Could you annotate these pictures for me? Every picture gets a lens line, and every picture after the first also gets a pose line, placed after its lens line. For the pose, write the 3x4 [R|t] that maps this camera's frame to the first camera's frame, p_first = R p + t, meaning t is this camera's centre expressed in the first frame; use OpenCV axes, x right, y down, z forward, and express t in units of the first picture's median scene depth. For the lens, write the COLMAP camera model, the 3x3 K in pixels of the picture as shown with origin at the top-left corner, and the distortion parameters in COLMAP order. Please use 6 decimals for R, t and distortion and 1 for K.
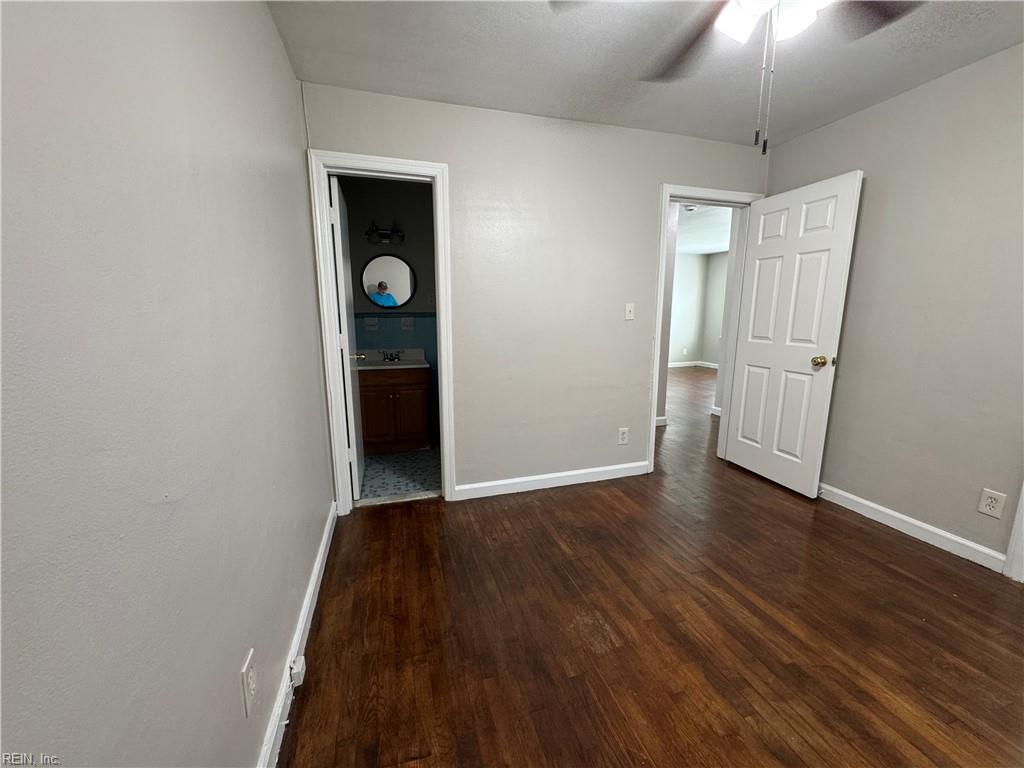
lens RADIAL K [[408.5, 0, 510.9], [0, 408.5, 386.6], [0, 0, 1]] dist [-0.005298, 0.001291]
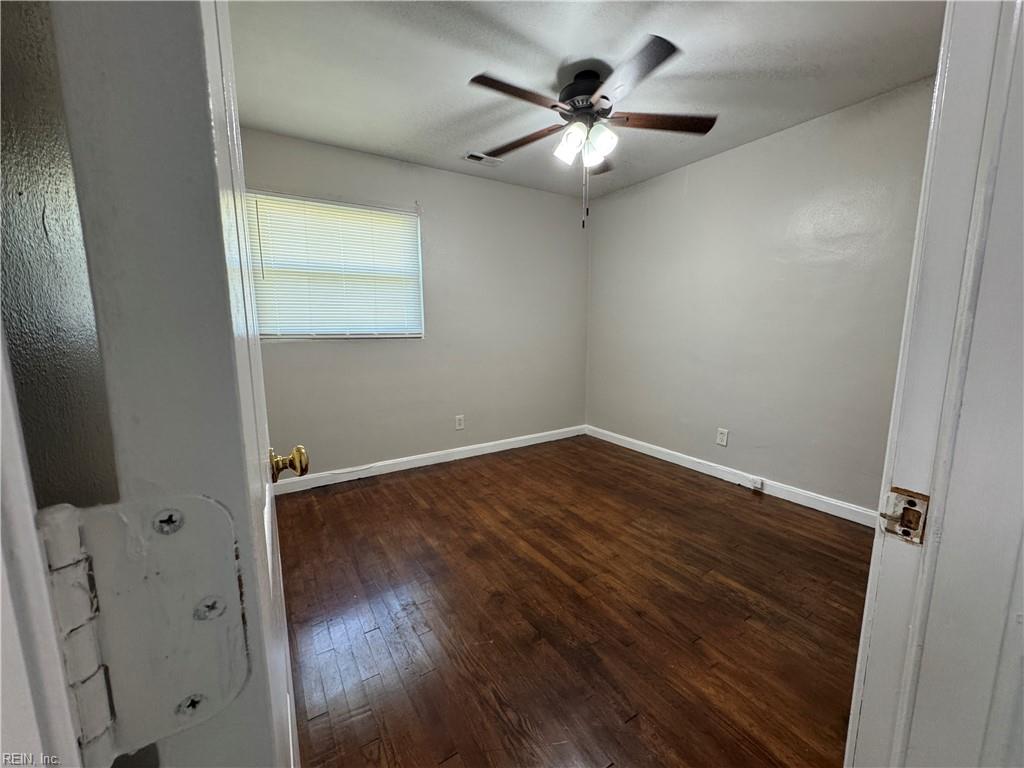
lens RADIAL K [[408.5, 0, 509.6], [0, 408.5, 384.1], [0, 0, 1]] dist [-0.005298, 0.001291]
pose [[-0.964728, 0.046056, -0.259187, 0.759284], [-0.037026, 0.951050, 0.306811, -0.244147], [0.260630, 0.305586, -0.915800, 1.471189]]
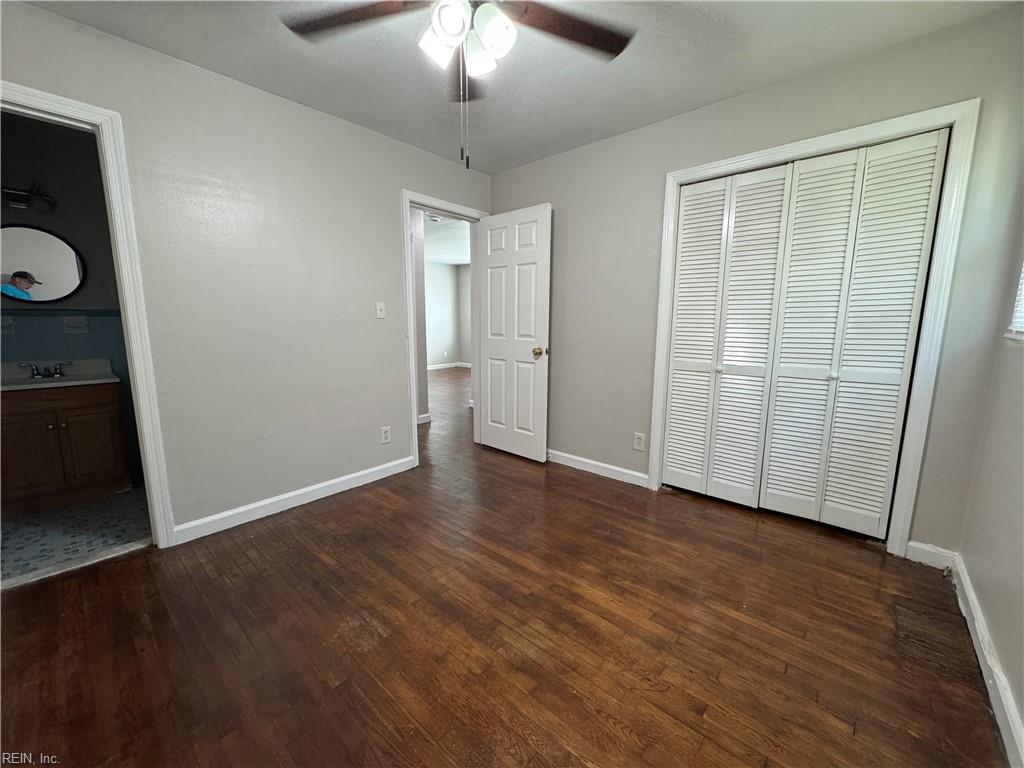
lens RADIAL K [[408.5, 0, 513.0], [0, 408.5, 385.8], [0, 0, 1]] dist [-0.005298, 0.001291]
pose [[0.848401, -0.078341, 0.523525, 0.035153], [0.088430, 0.996066, 0.005747, 0.031930], [-0.521915, 0.041419, 0.851991, -0.024830]]
